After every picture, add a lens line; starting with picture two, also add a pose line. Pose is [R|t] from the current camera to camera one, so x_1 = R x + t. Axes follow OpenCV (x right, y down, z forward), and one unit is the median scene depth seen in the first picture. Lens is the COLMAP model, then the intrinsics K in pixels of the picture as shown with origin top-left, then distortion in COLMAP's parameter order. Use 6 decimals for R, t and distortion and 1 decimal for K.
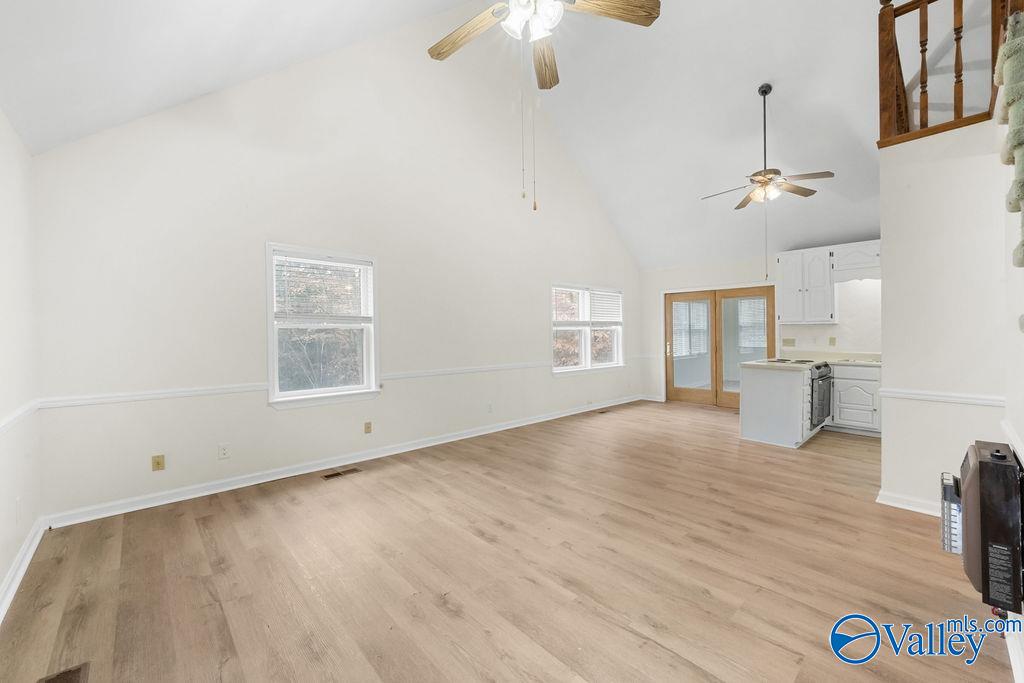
lens RADIAL K [[404.1, 0, 510.5], [0, 404.1, 333.1], [0, 0, 1]] dist [-0.002167, -0.000279]
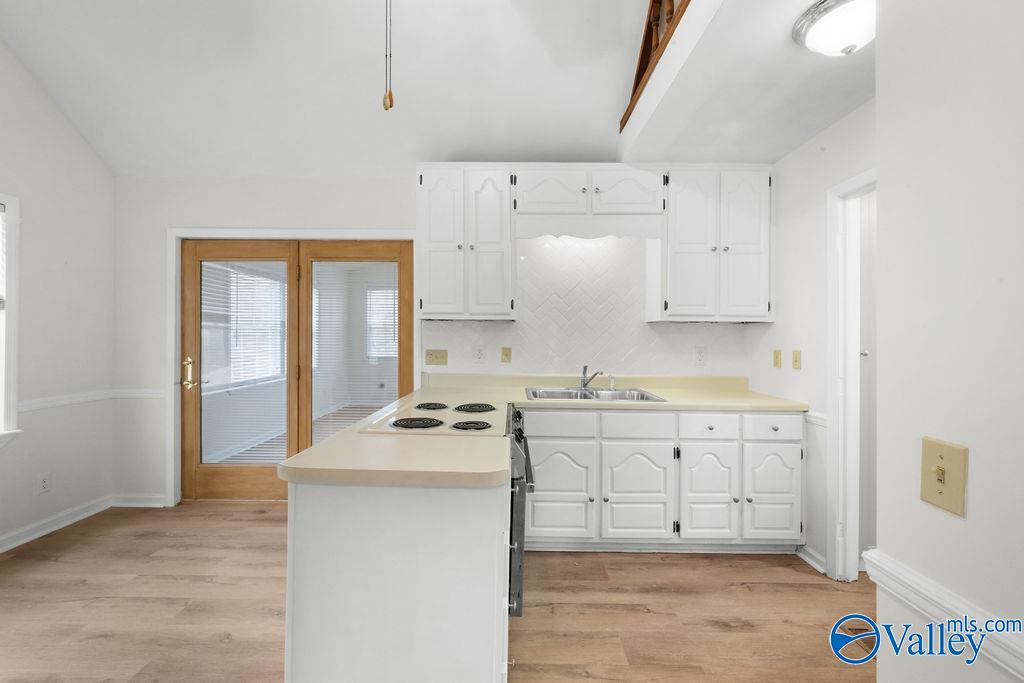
lens RADIAL K [[404.1, 0, 515.1], [0, 404.1, 332.0], [0, 0, 1]] dist [-0.002167, -0.000279]
pose [[0.675032, 0.020202, 0.737512, 0.523314], [-0.010571, 0.999787, -0.017711, 0.000612], [-0.737713, 0.004159, 0.675102, 0.801119]]
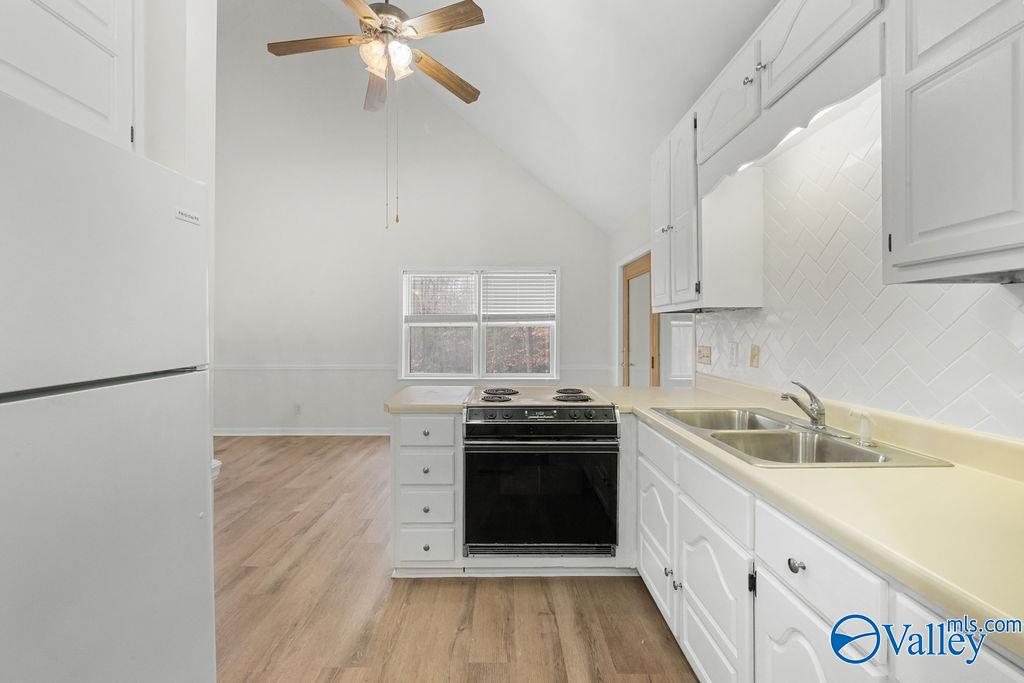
lens RADIAL K [[411.8, 0, 510.9], [0, 411.8, 333.4], [0, 0, 1]] dist [-0.002650, -0.000148]
pose [[0.744198, 0.008178, -0.667909, 1.124779], [-0.003765, 0.999961, 0.008048, -0.001844], [0.667949, -0.003475, 0.744199, 0.727725]]
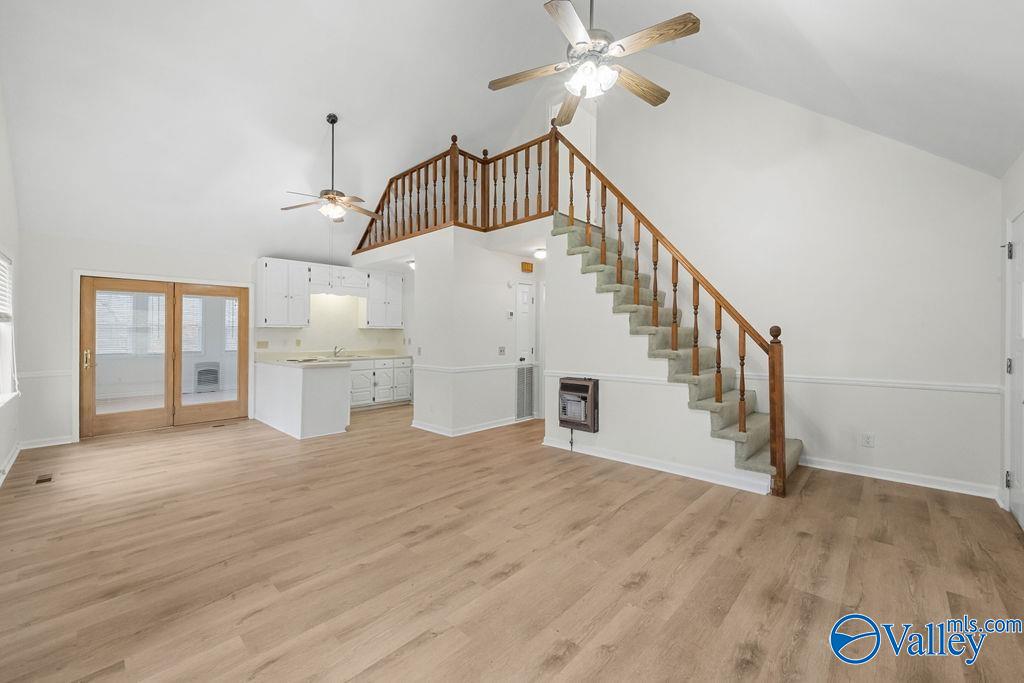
lens RADIAL K [[404.1, 0, 504.9], [0, 404.1, 331.3], [0, 0, 1]] dist [-0.002167, -0.000279]
pose [[-0.061329, 0.013793, 0.998022, -0.517587], [0.001533, 0.999905, -0.013725, 0.004954], [-0.998116, 0.000688, -0.061344, 0.596761]]
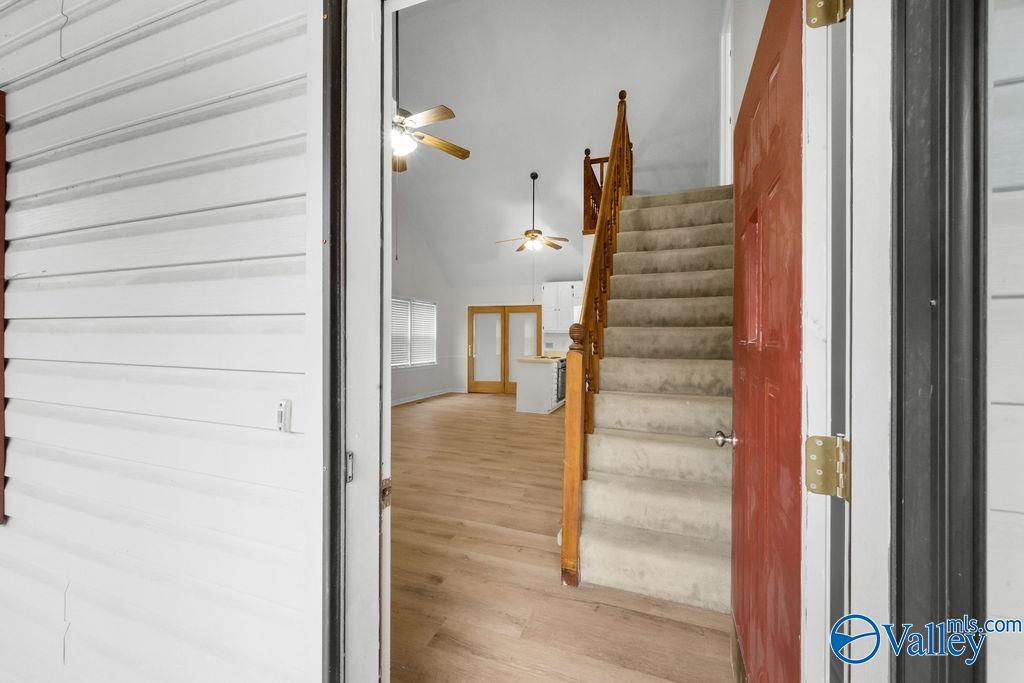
lens RADIAL K [[404.1, 0, 509.7], [0, 404.1, 335.7], [0, 0, 1]] dist [-0.002167, -0.000279]
pose [[0.892876, 0.017958, 0.449945, -0.114844], [-0.014895, 0.999836, -0.010347, 0.007066], [-0.450057, 0.002536, 0.892996, -0.299728]]
